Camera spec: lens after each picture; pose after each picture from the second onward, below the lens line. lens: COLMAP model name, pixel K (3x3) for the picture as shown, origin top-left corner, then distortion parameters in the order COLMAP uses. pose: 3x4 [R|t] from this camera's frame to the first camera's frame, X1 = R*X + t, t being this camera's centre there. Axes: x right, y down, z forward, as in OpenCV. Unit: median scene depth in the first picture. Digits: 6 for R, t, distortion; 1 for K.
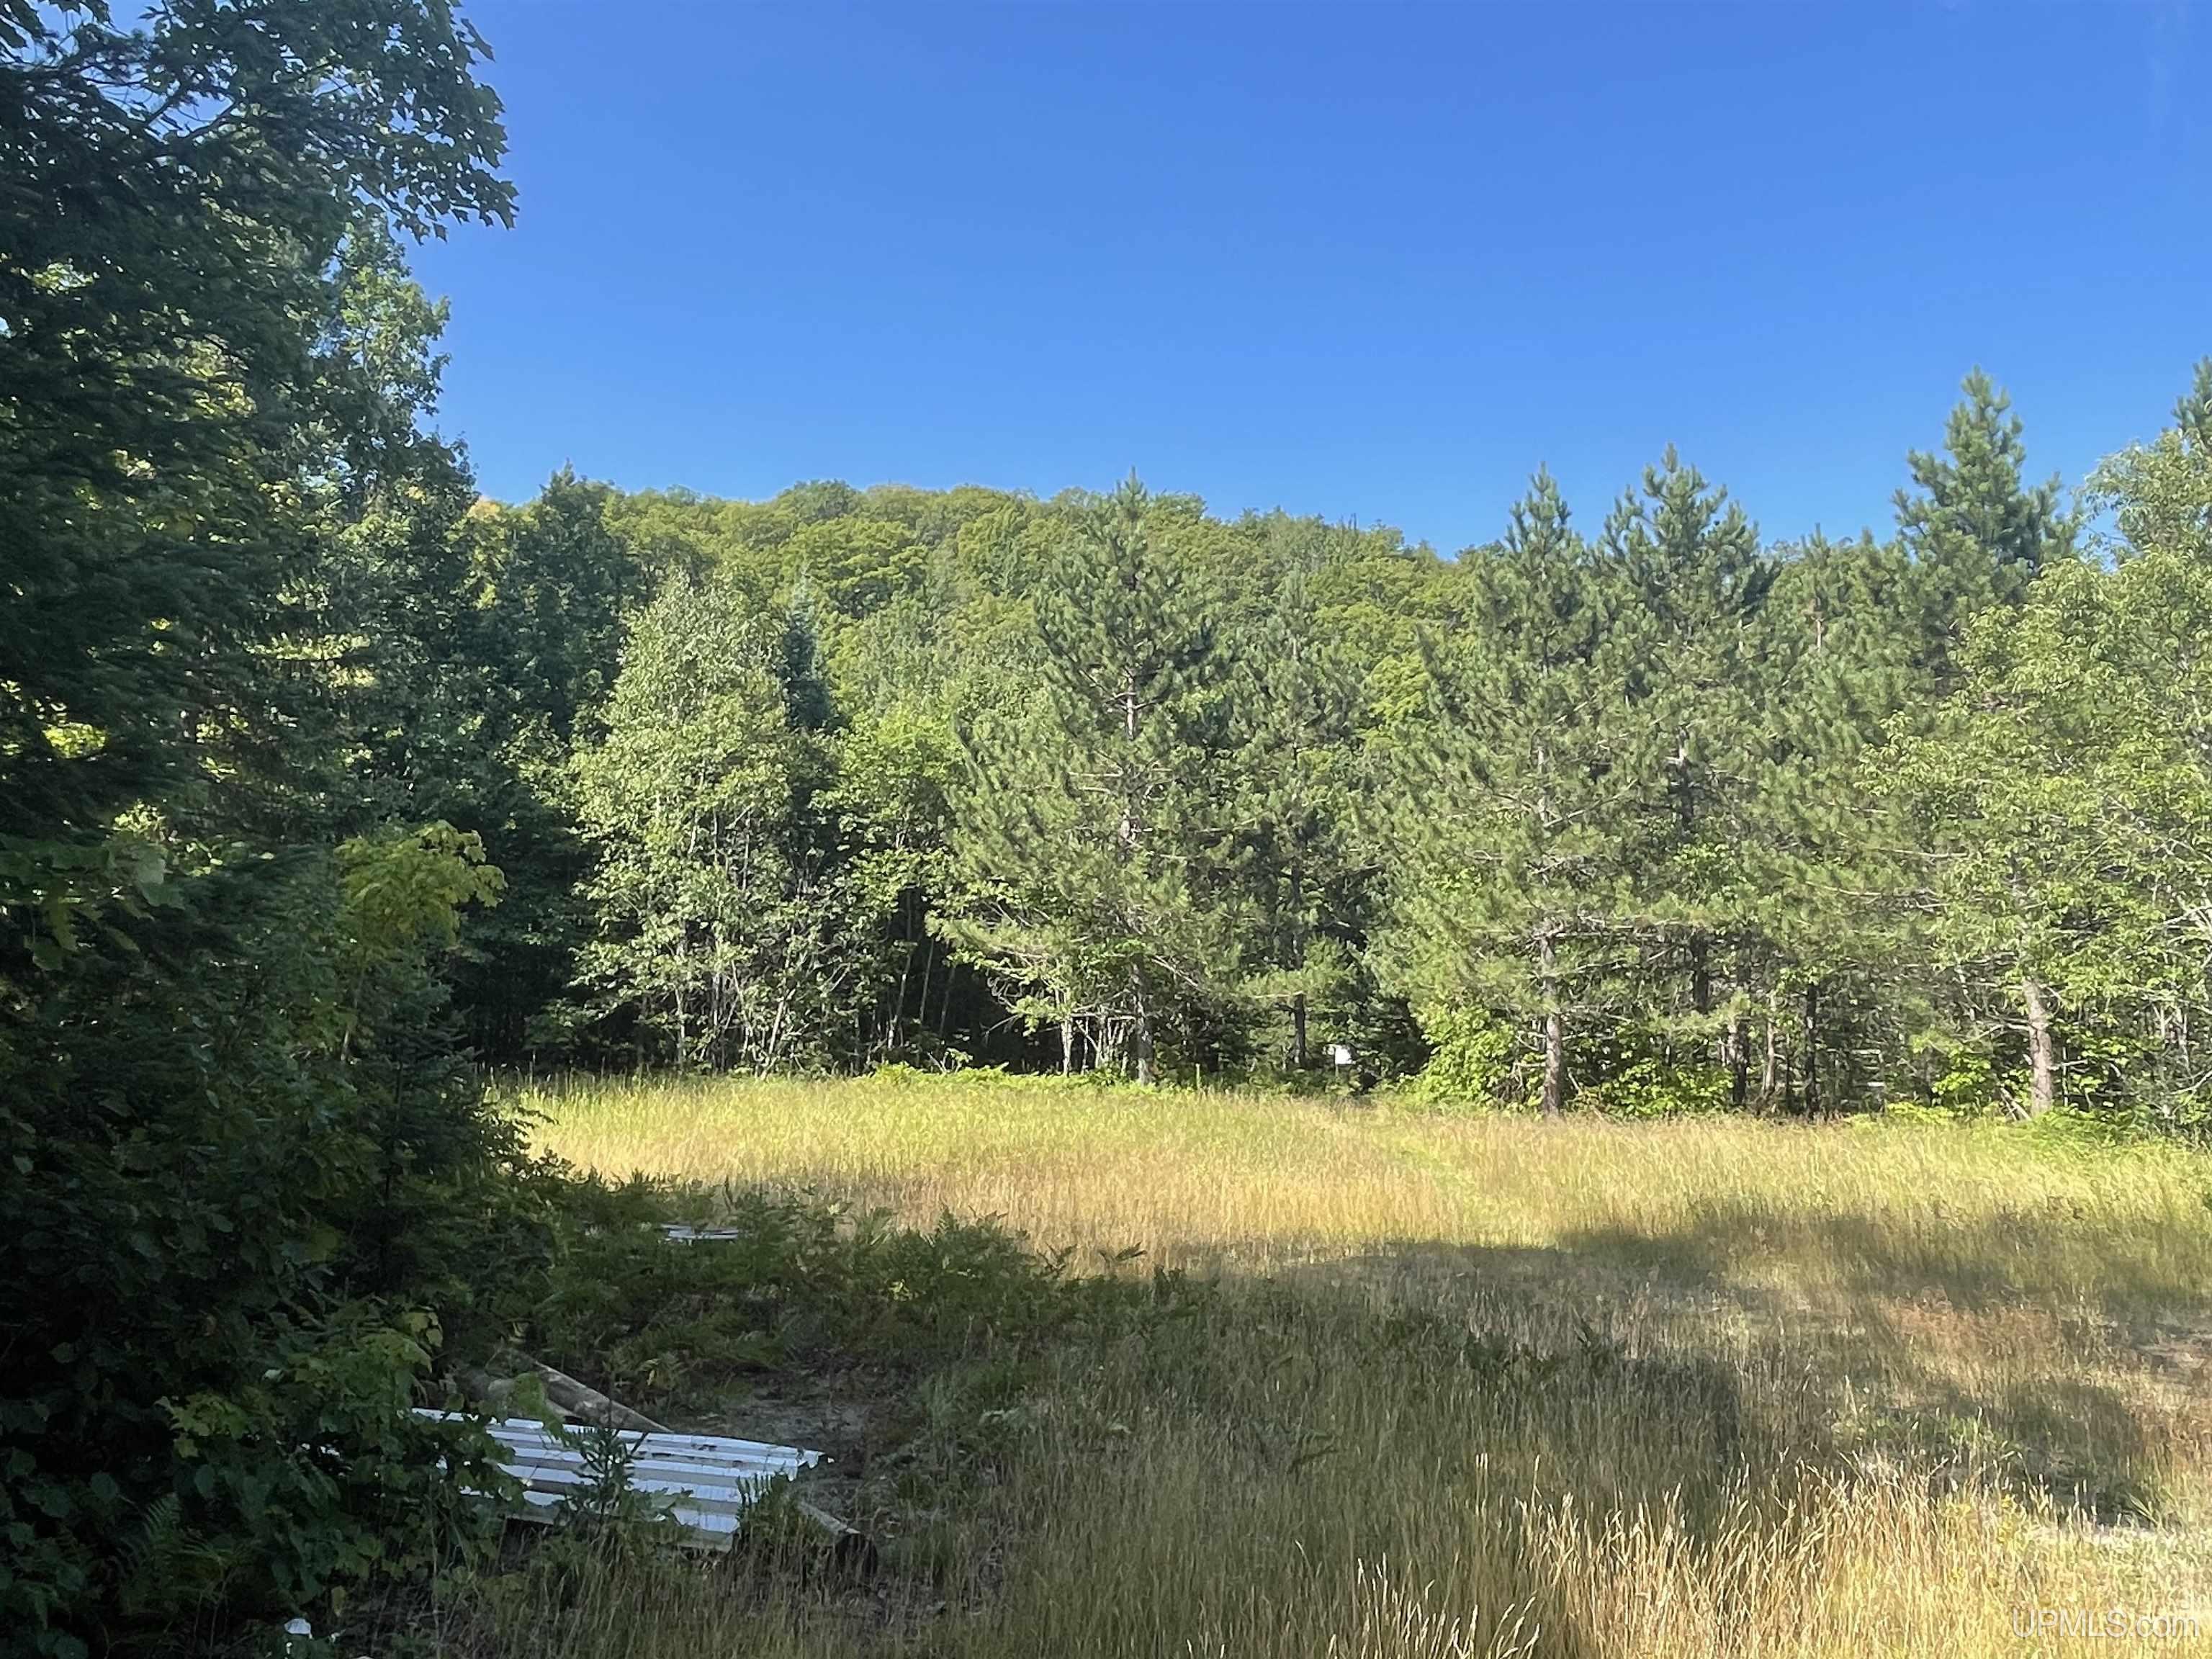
lens RADIAL K [[1664.9, 0, 1111.6], [0, 1664.9, 830.9], [0, 0, 1]] dist [-0.002377, -0.002338]
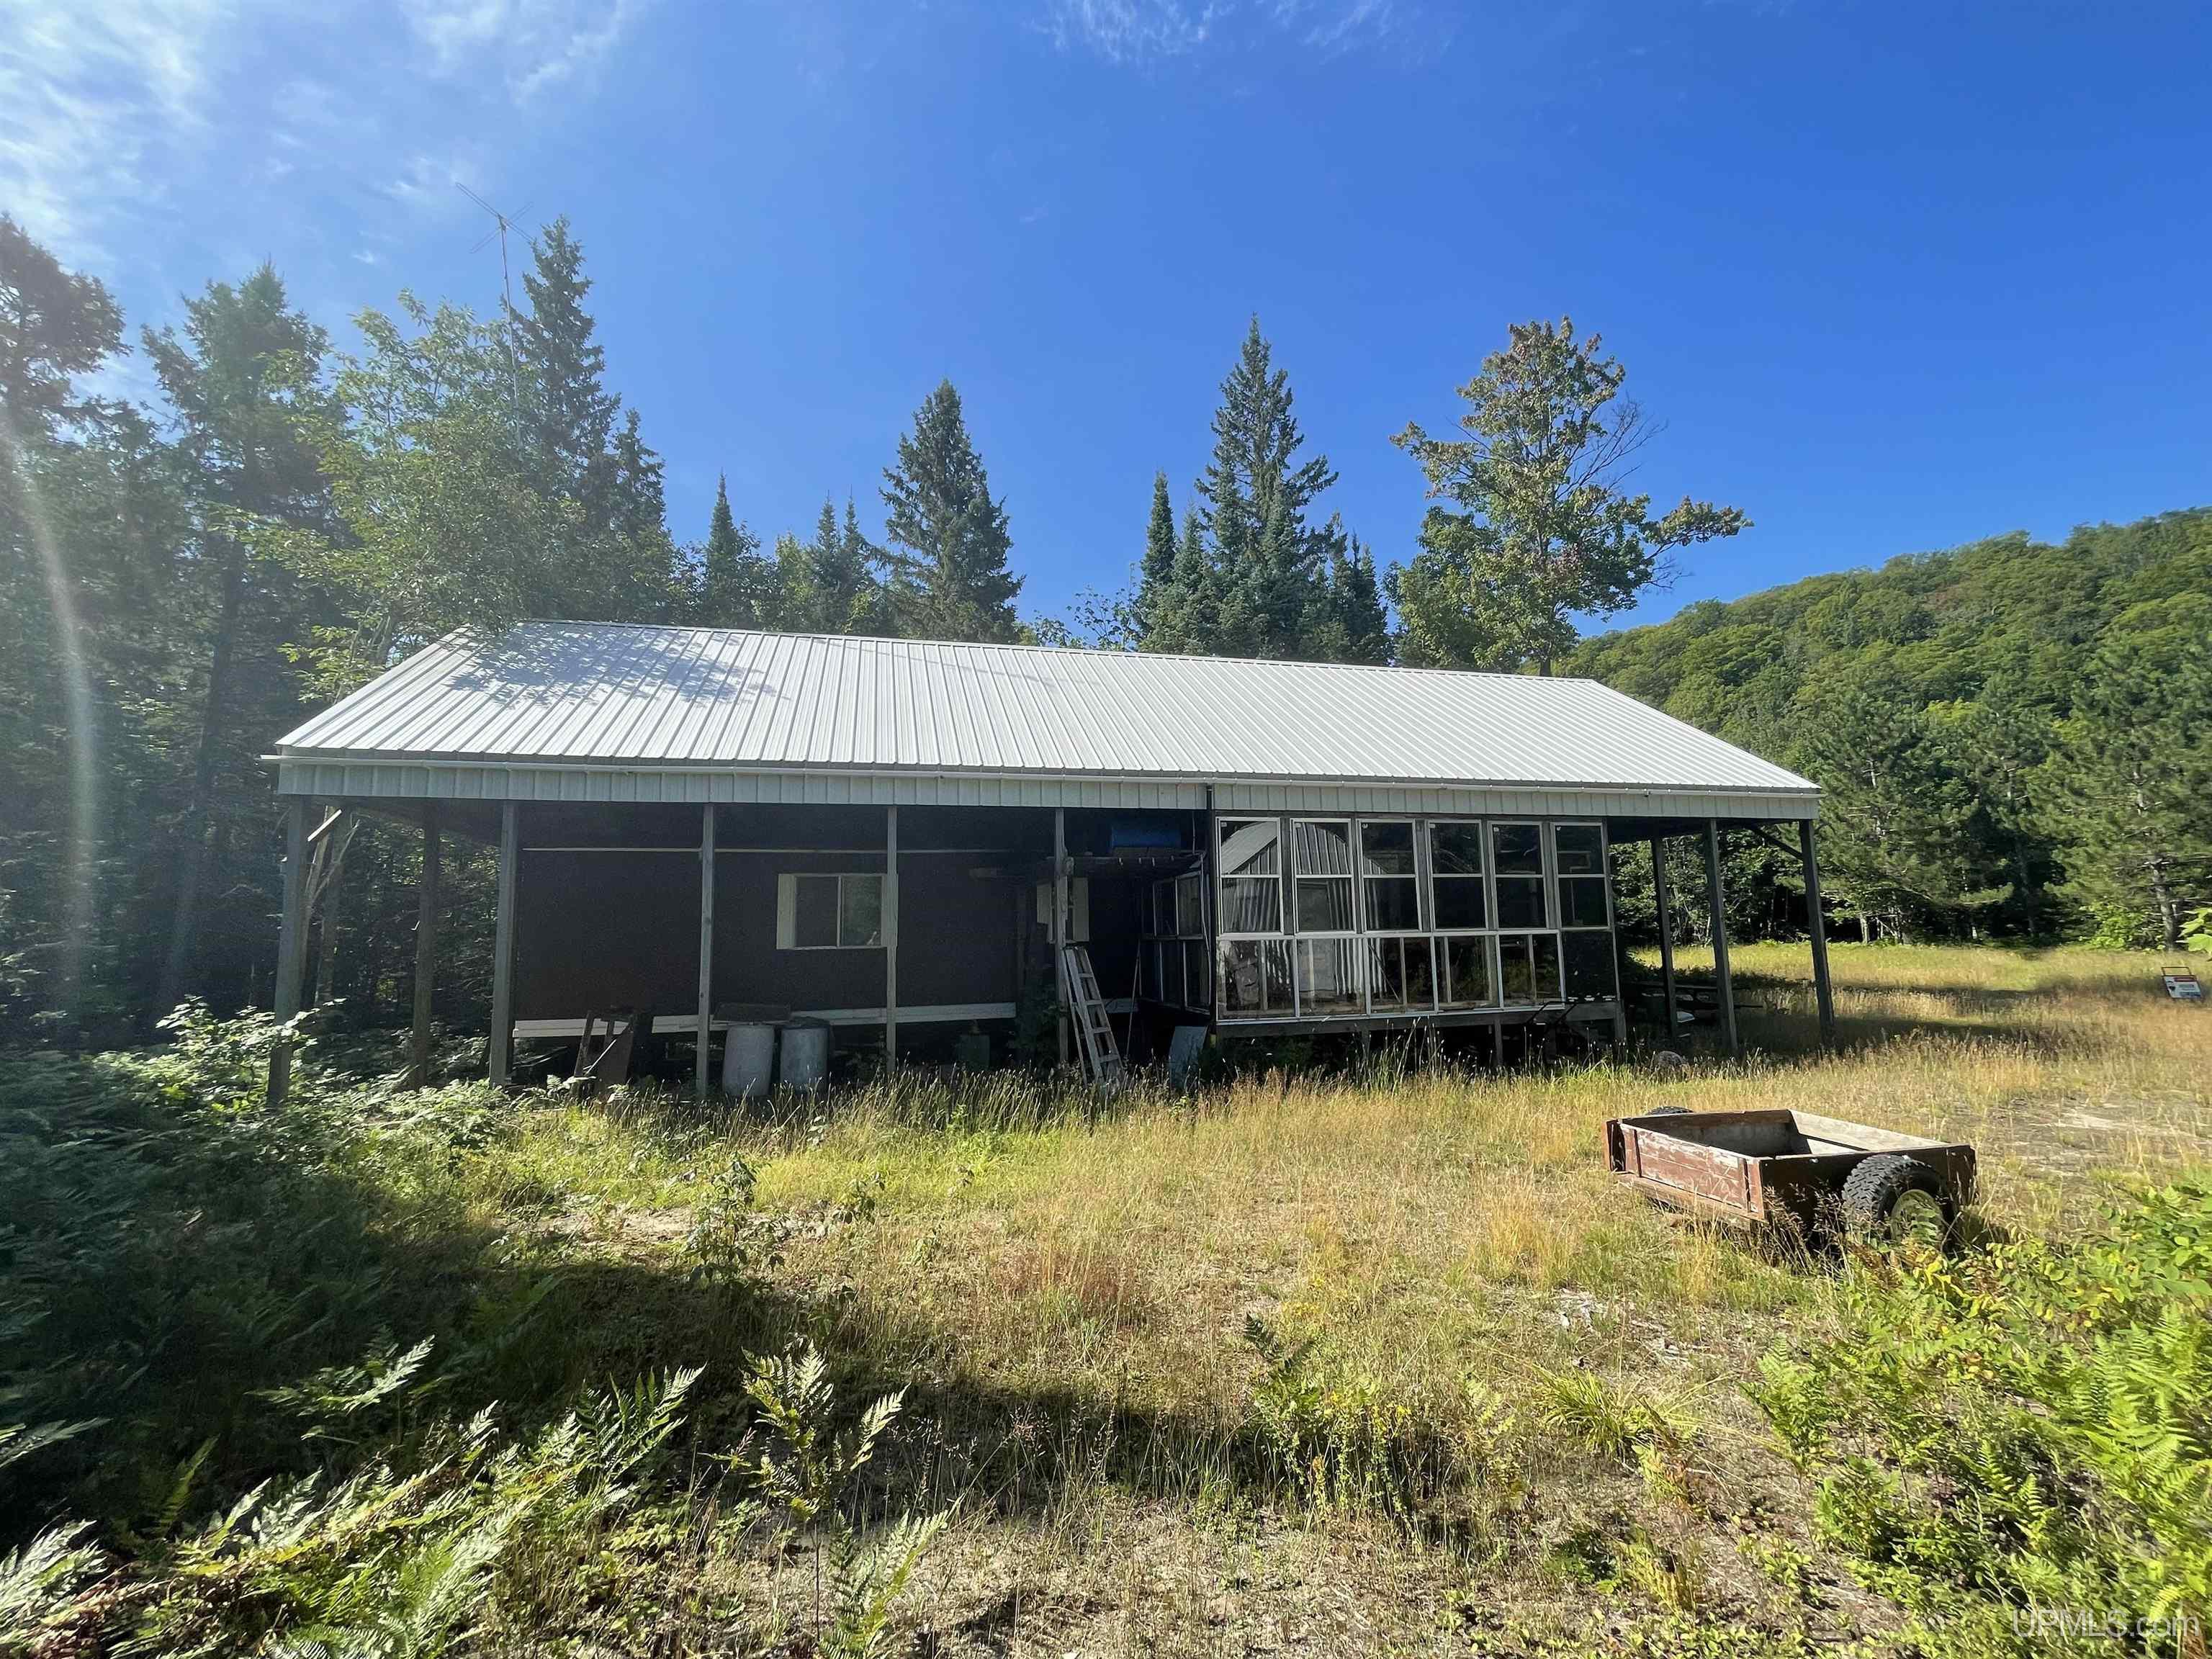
lens RADIAL K [[896.2, 0, 1107.0], [0, 896.2, 828.6], [0, 0, 1]] dist [-0.002557, 0.000066]
pose [[0.698453, -0.118121, -0.705840, 0.121306], [0.117270, 0.991844, -0.049941, -0.059551], [0.705982, -0.047893, 0.706609, -0.521361]]
